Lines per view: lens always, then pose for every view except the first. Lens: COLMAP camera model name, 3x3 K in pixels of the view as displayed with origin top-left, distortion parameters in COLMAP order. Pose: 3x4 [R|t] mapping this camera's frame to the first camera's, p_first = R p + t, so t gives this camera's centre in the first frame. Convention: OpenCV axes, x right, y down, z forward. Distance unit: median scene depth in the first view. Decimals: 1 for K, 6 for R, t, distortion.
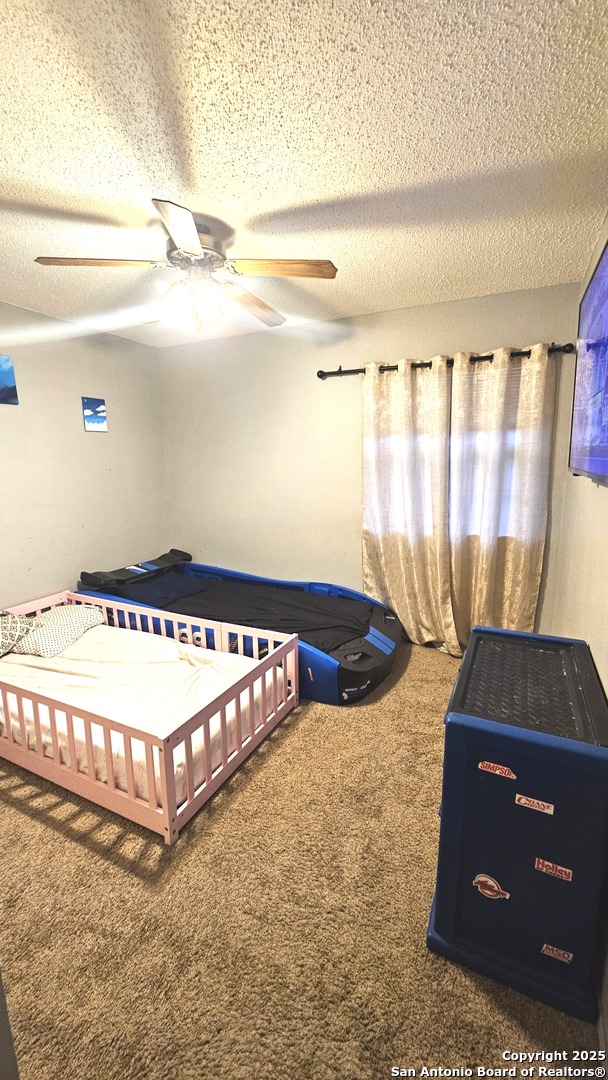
lens RADIAL K [[441.0, 0, 304.0], [0, 441.0, 540.0], [0, 0, 1]] dist [0.000702, 0.000110]
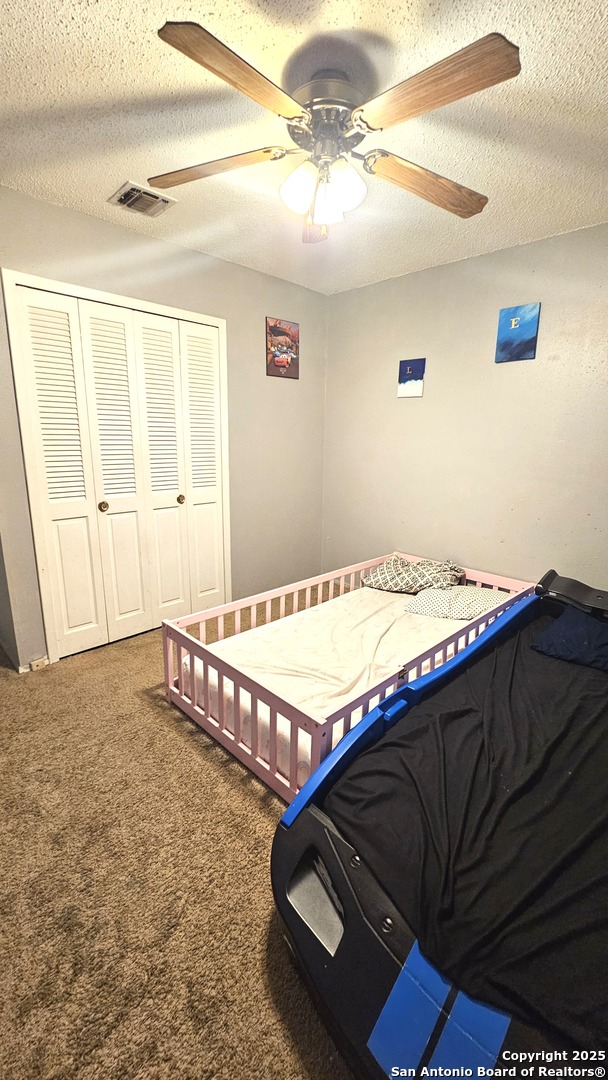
lens RADIAL K [[441.0, 0, 304.0], [0, 441.0, 540.0], [0, 0, 1]] dist [0.000702, 0.000110]
pose [[-0.329946, 0.221458, -0.917655, 0.550926], [-0.183743, 0.938435, 0.292538, -0.197888], [0.925945, 0.265135, -0.268942, 1.274456]]
